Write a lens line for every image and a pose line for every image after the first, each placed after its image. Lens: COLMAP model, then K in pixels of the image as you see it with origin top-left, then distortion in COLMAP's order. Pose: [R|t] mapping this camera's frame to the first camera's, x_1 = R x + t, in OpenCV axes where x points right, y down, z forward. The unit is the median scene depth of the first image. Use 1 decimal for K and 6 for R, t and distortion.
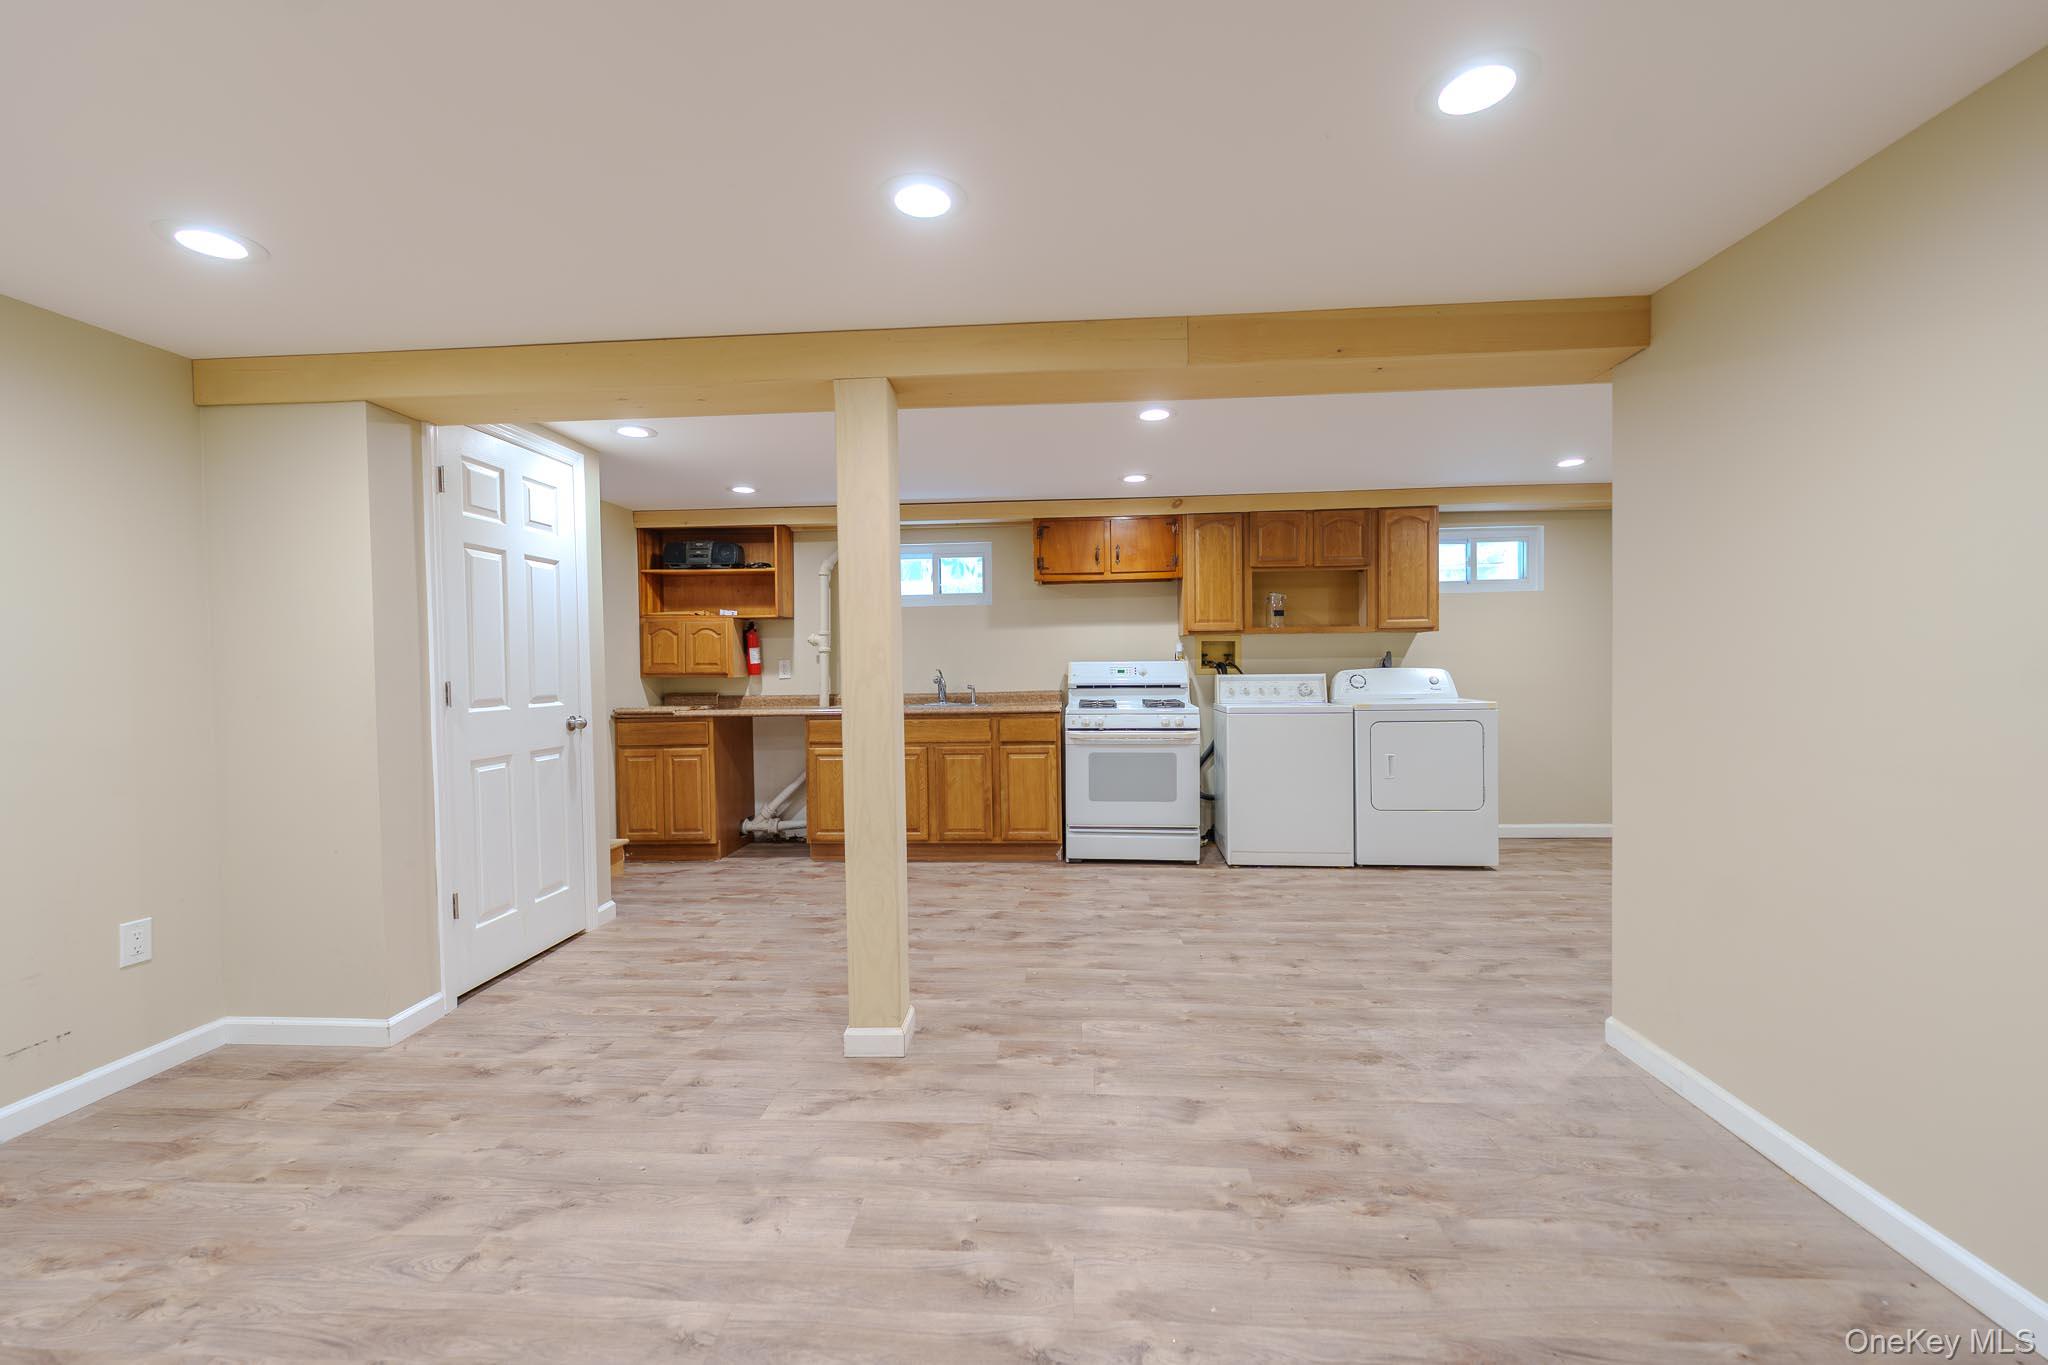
lens RADIAL K [[824.9, 0, 1020.2], [0, 824.9, 685.3], [0, 0, 1]] dist [-0.001121, -0.000223]
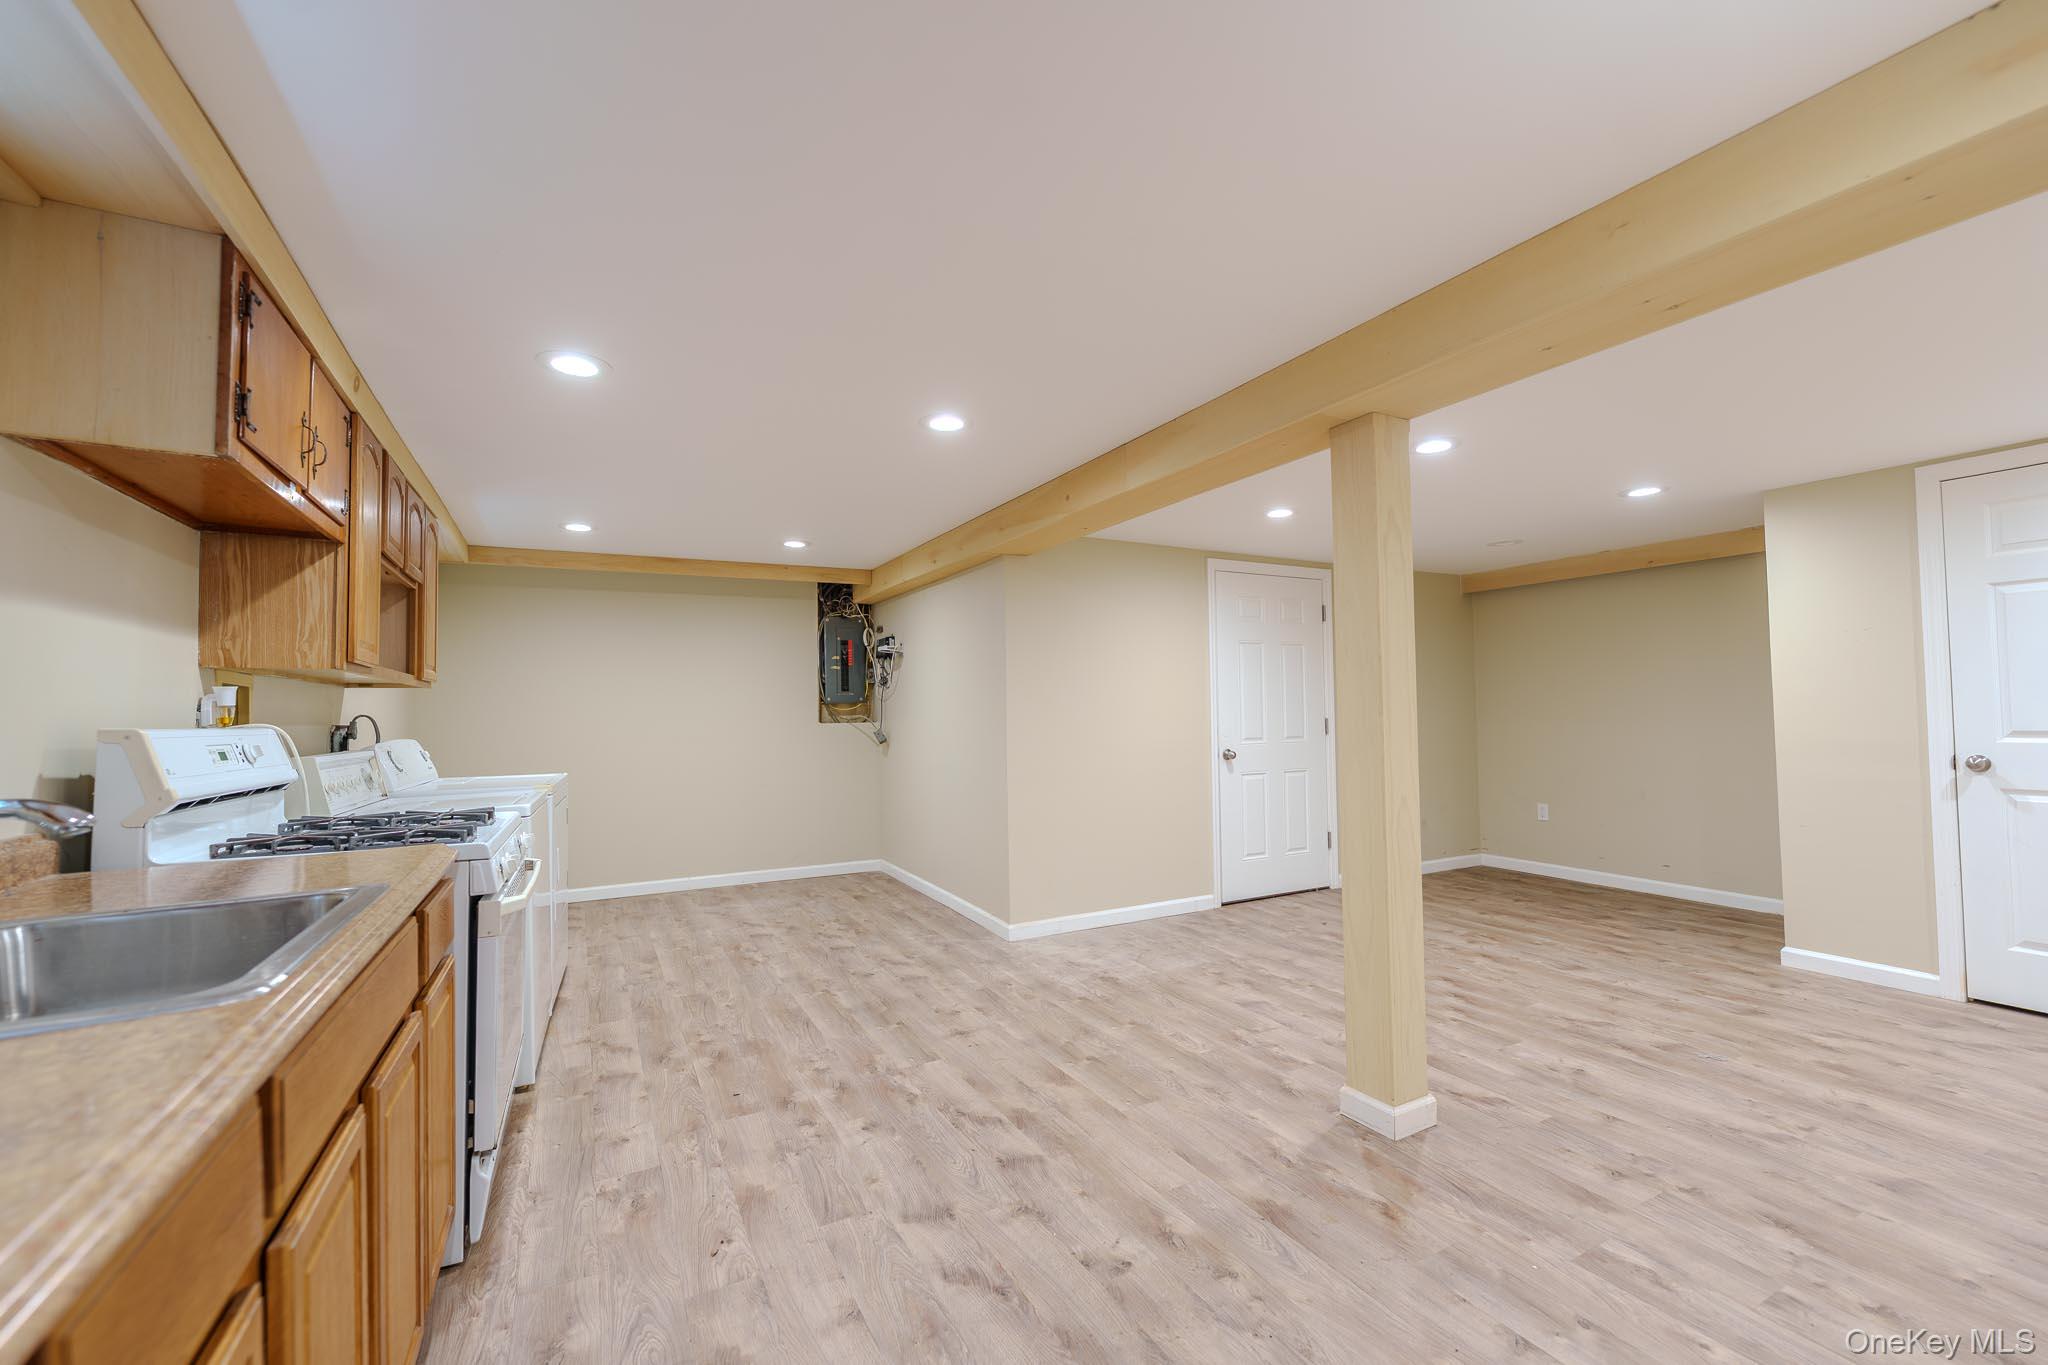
lens RADIAL K [[824.9, 0, 1020.2], [0, 824.9, 685.3], [0, 0, 1]] dist [-0.001121, -0.000223]
pose [[-0.528293, 0.049625, 0.847611, -0.703122], [0.045176, 0.998519, -0.030303, -0.041461], [-0.847859, 0.022282, -0.529753, 1.690861]]
